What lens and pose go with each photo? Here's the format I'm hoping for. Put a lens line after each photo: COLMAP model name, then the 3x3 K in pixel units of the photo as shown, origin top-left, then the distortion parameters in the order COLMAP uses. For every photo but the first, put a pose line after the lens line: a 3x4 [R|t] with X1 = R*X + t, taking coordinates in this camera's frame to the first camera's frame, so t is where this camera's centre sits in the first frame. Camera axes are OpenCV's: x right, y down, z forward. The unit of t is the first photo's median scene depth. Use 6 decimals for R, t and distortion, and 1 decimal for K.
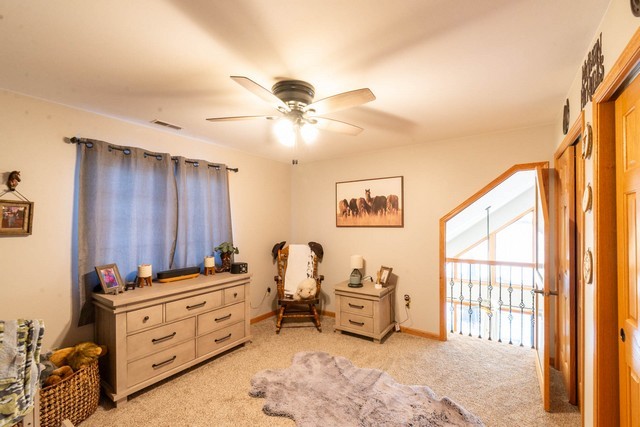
lens RADIAL K [[275.3, 0, 320.7], [0, 275.3, 221.1], [0, 0, 1]] dist [-0.000114, -0.000070]
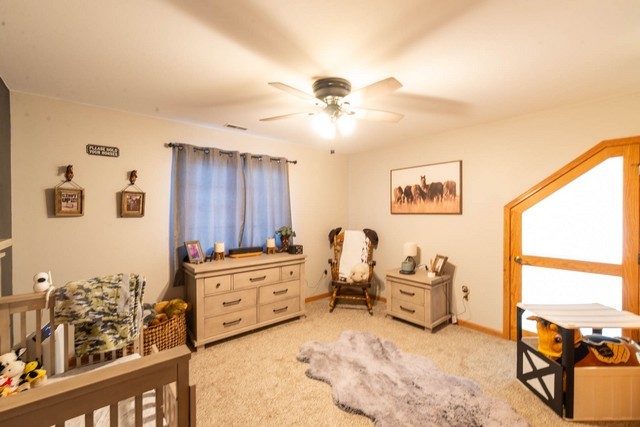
lens RADIAL K [[272.2, 0, 320.0], [0, 272.2, 213.5], [0, 0, 1]] dist [-0.000527, -0.000041]
pose [[0.961042, 0.005197, -0.276352, 0.120087], [-0.002756, 0.999954, 0.009221, 0.015374], [0.276387, -0.008101, 0.961012, -0.042756]]
